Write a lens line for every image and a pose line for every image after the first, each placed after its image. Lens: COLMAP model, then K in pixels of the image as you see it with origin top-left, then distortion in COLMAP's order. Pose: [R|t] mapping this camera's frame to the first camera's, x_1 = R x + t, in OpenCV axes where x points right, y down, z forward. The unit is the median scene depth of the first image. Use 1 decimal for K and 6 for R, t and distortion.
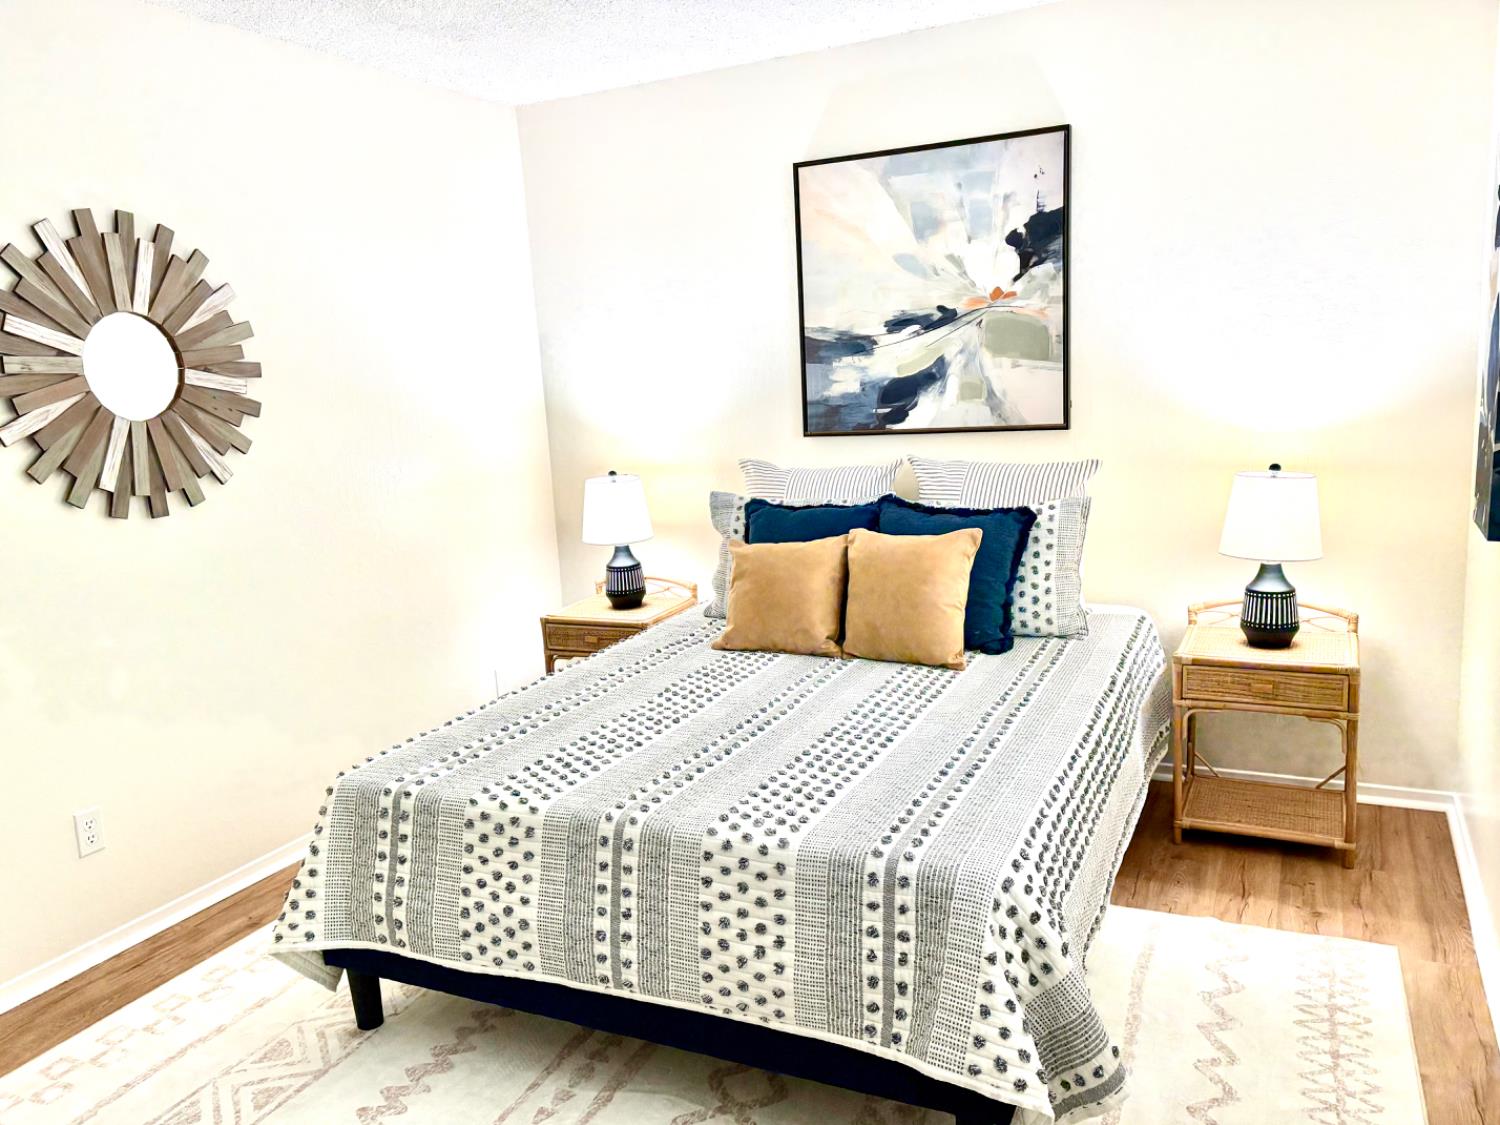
lens RADIAL K [[1115.7, 0, 750.0], [0, 1115.7, 562.5], [0, 0, 1]] dist [0.185690, -0.548949]
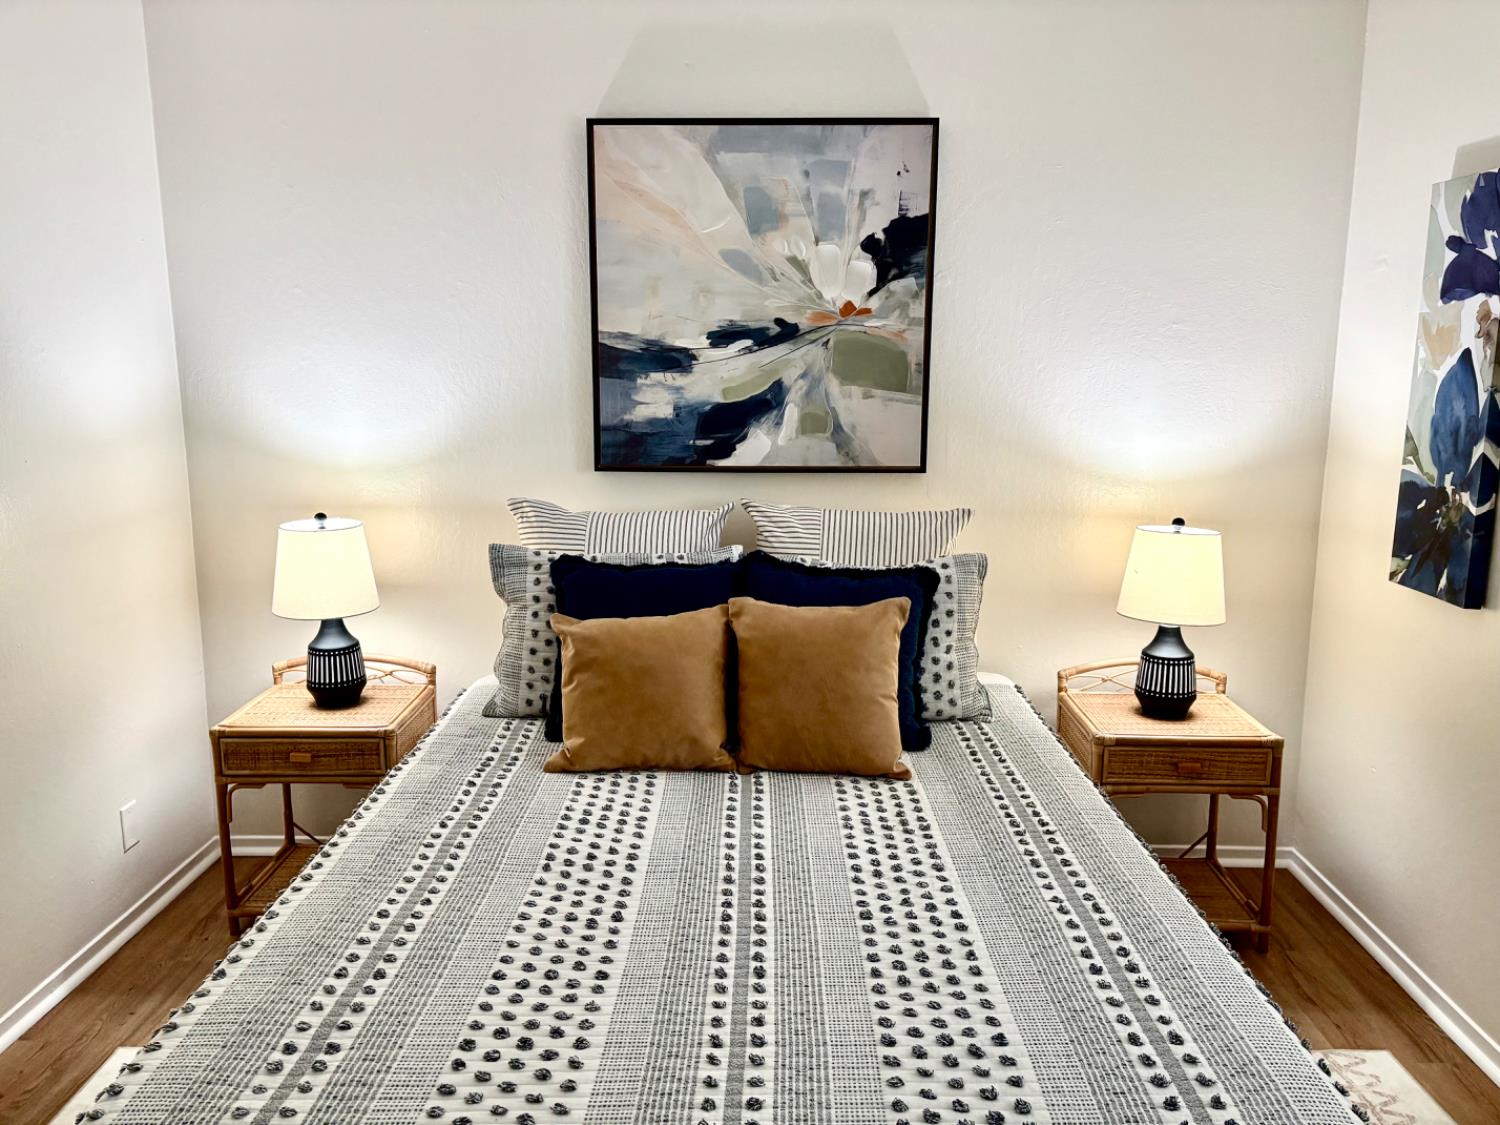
lens RADIAL K [[1115.7, 0, 750.0], [0, 1115.7, 562.5], [0, 0, 1]] dist [0.185690, -0.548949]
pose [[0.905610, -0.015633, 0.423824, -0.206608], [0.022357, 0.999691, -0.010896, -0.042553], [-0.423523, 0.019343, 0.905679, 0.279599]]
